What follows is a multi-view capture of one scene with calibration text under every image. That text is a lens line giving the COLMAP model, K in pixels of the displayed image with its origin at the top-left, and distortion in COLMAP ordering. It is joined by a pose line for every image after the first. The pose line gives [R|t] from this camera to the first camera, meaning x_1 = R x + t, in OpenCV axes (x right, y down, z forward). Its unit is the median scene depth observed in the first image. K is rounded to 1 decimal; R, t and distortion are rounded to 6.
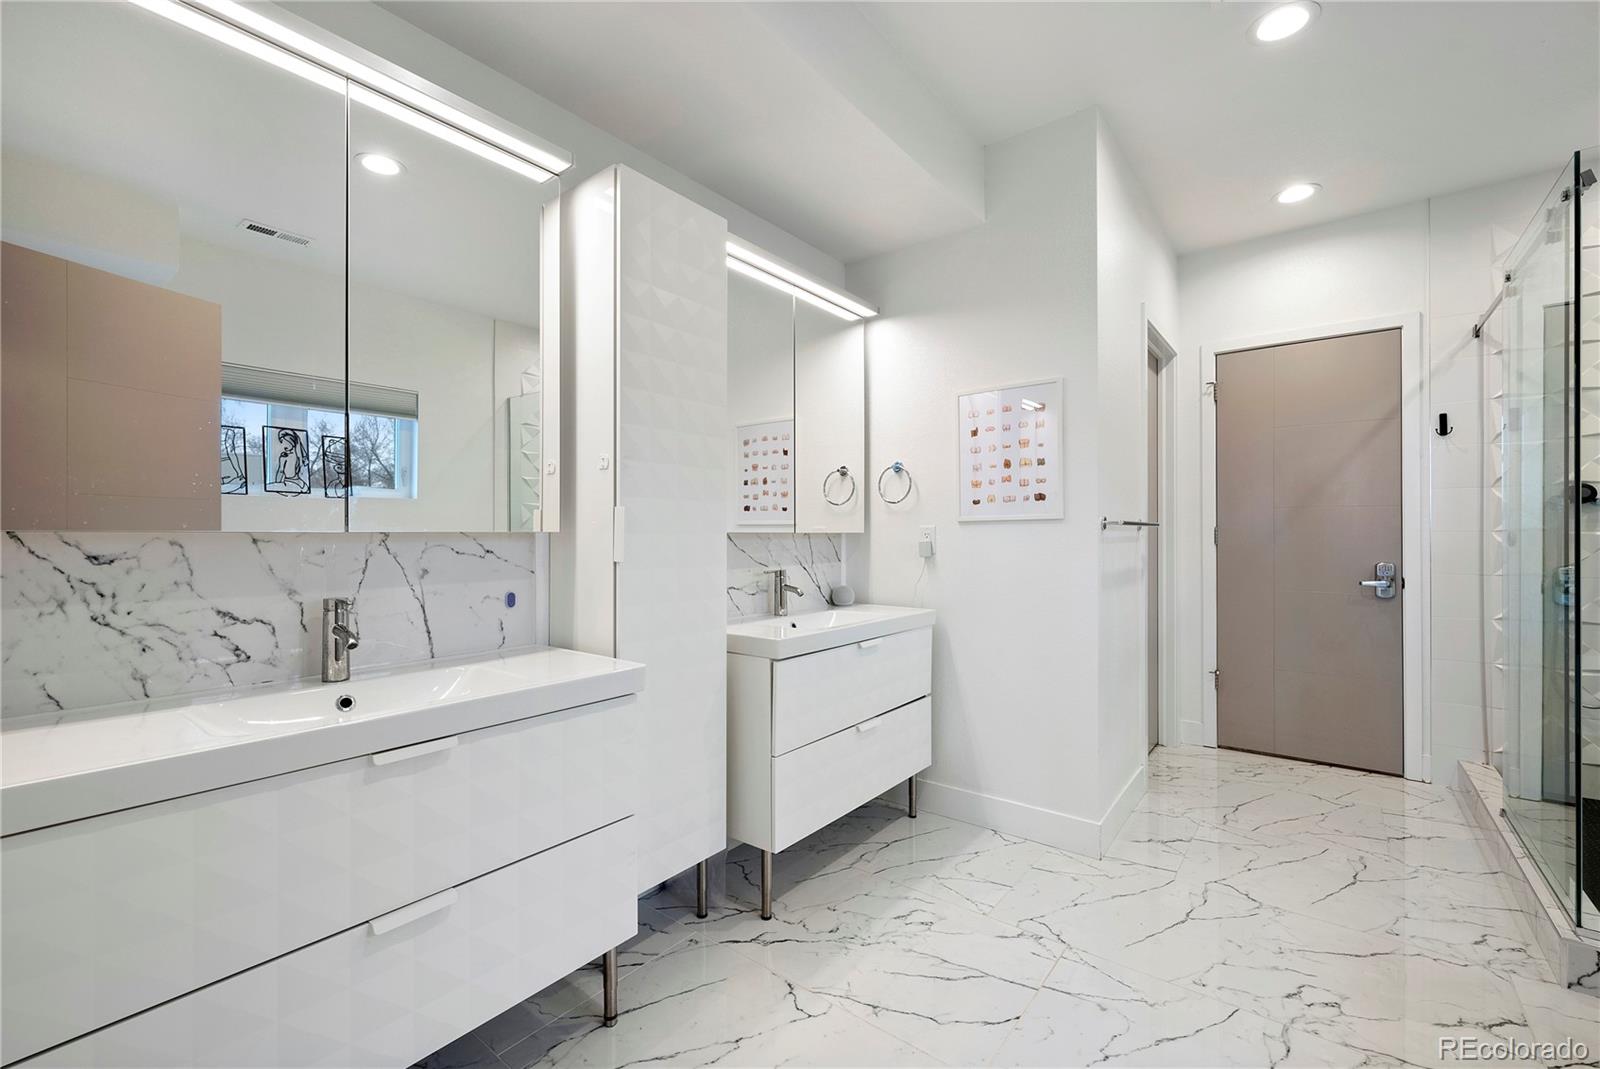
lens RADIAL K [[661.7, 0, 800.0], [0, 661.7, 534.5], [0, 0, 1]] dist [0.000057, -0.000026]
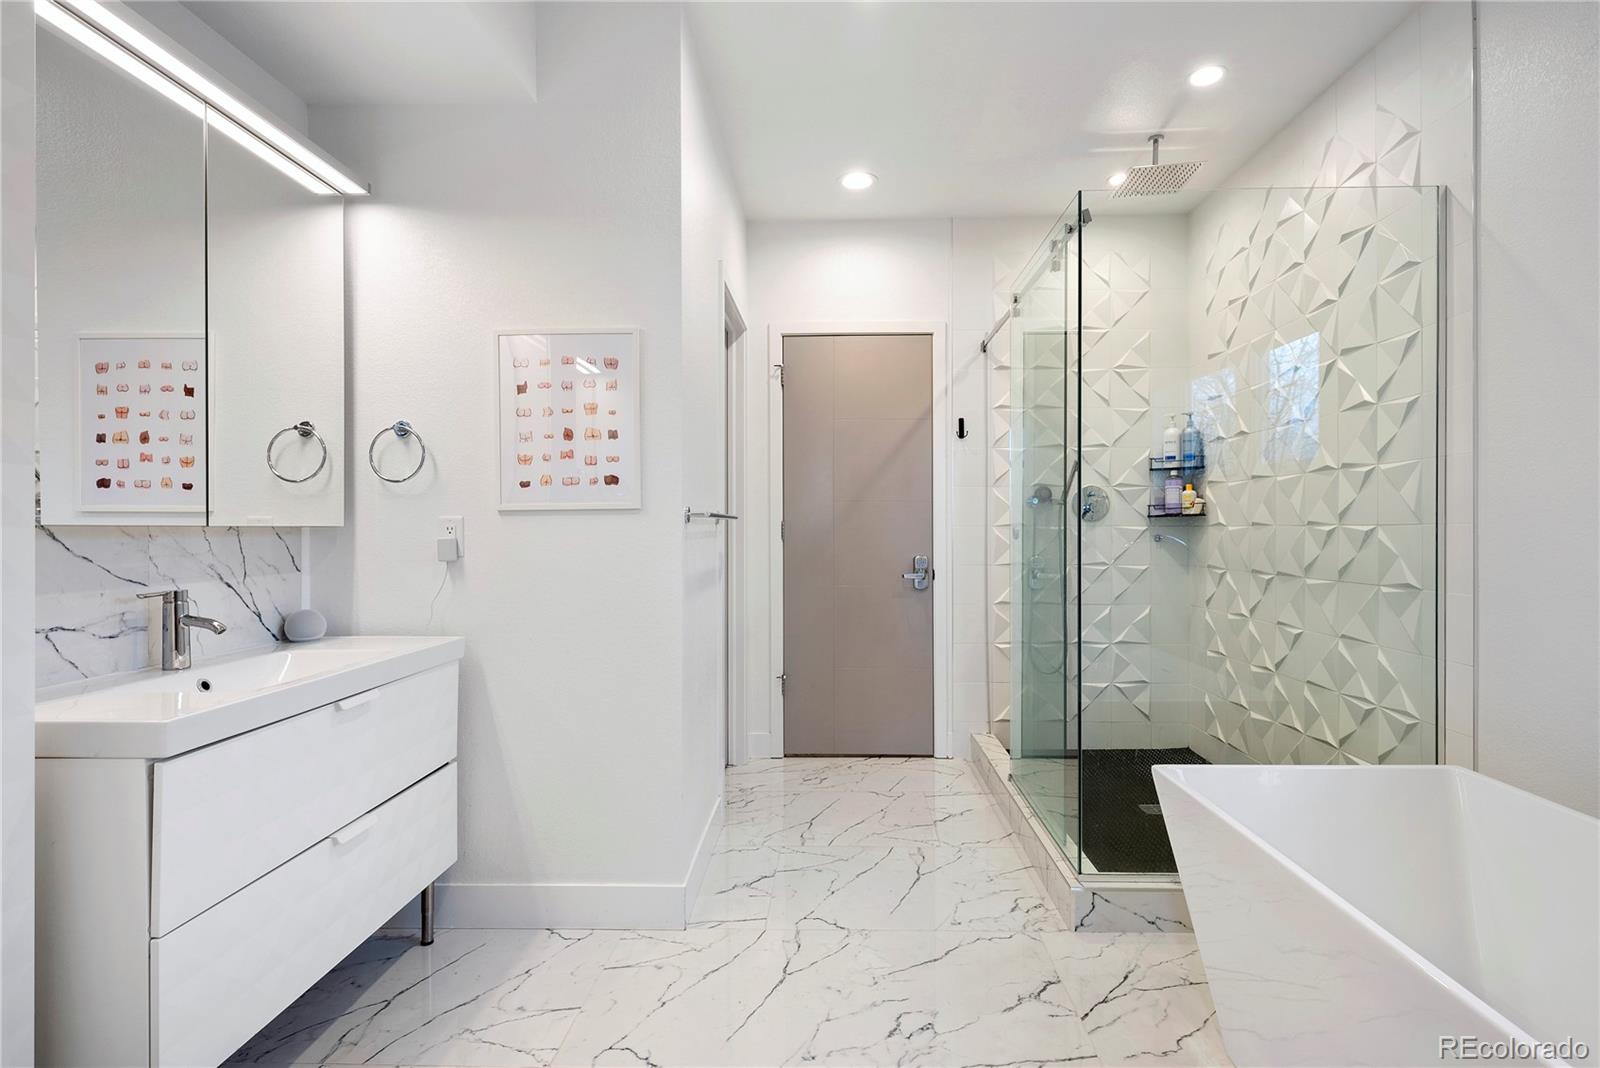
lens RADIAL K [[765.0, 0, 807.1], [0, 765.0, 529.9], [0, 0, 1]] dist [0.001707, -0.000254]
pose [[0.796649, -0.000806, 0.604442, 0.005486], [0.000114, 0.999999, 0.001183, 0.000230], [-0.604442, -0.000873, 0.796648, 0.139438]]
